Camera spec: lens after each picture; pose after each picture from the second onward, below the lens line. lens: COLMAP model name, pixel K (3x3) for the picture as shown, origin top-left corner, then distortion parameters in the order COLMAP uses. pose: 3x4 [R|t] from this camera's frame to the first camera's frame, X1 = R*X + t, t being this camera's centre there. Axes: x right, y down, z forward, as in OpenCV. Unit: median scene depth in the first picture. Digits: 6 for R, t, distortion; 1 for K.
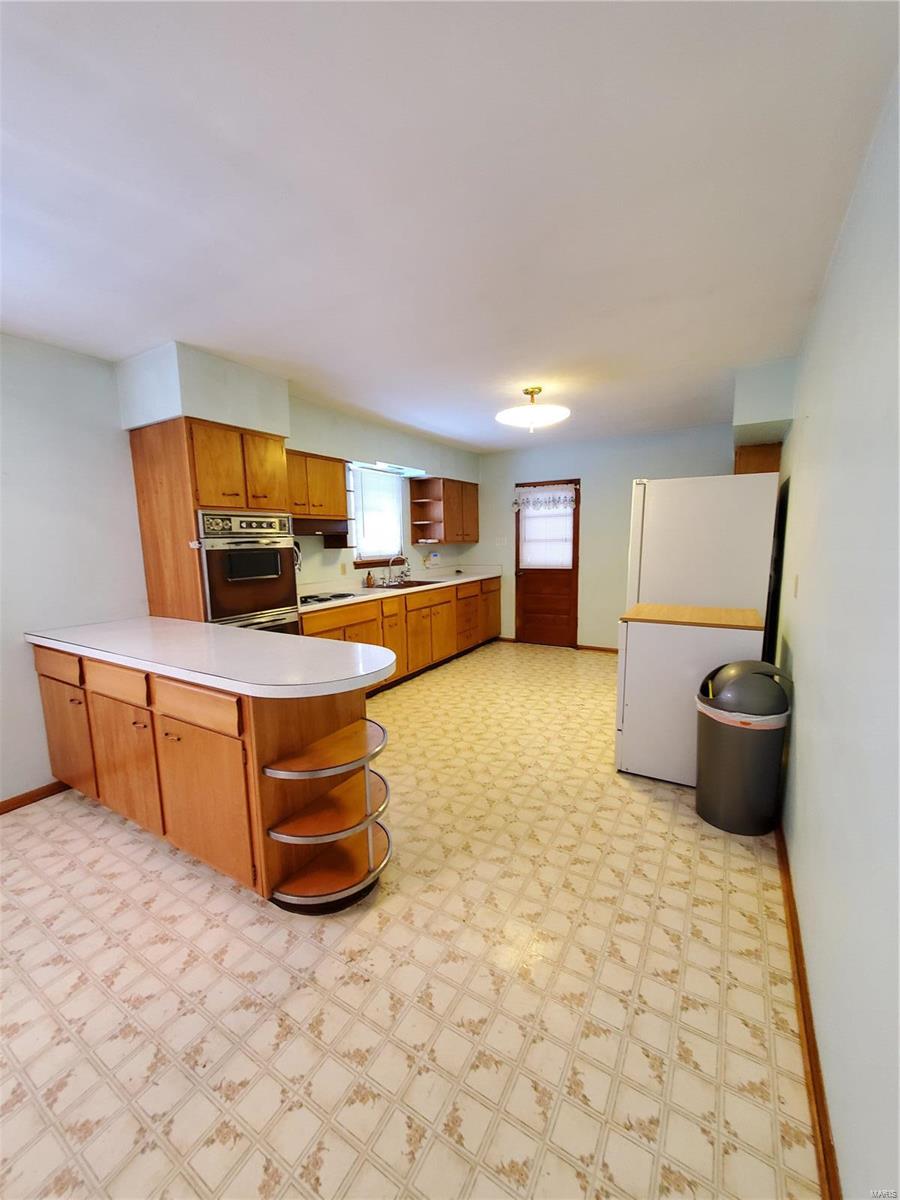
lens RADIAL K [[474.1, 0, 449.1], [0, 474.1, 601.8], [0, 0, 1]] dist [0.002544, 0.001729]
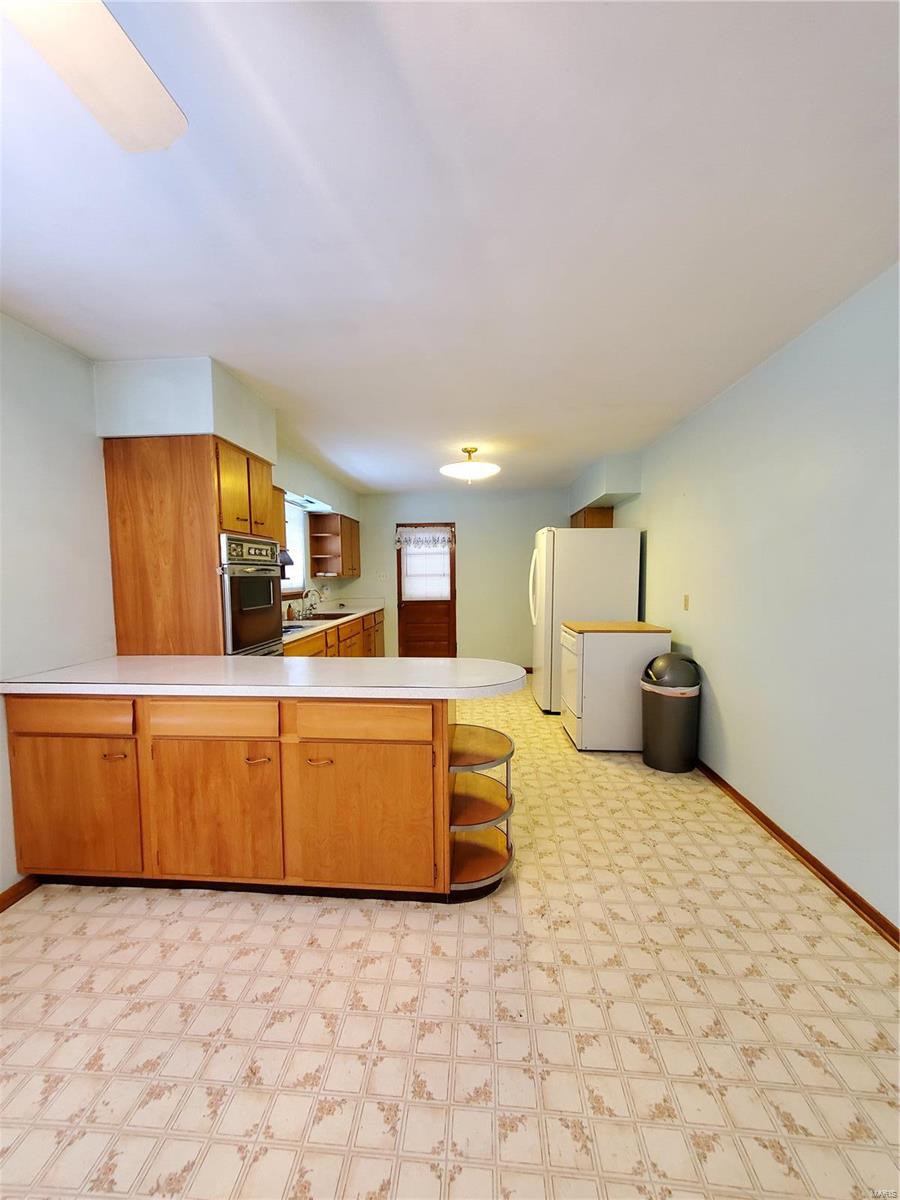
lens RADIAL K [[474.1, 0, 436.8], [0, 474.1, 602.7], [0, 0, 1]] dist [0.002544, 0.001729]
pose [[0.894173, -0.015422, 0.447457, -0.630908], [0.051046, 0.996401, -0.067665, 0.027989], [-0.444803, 0.083345, 0.891742, -0.005519]]
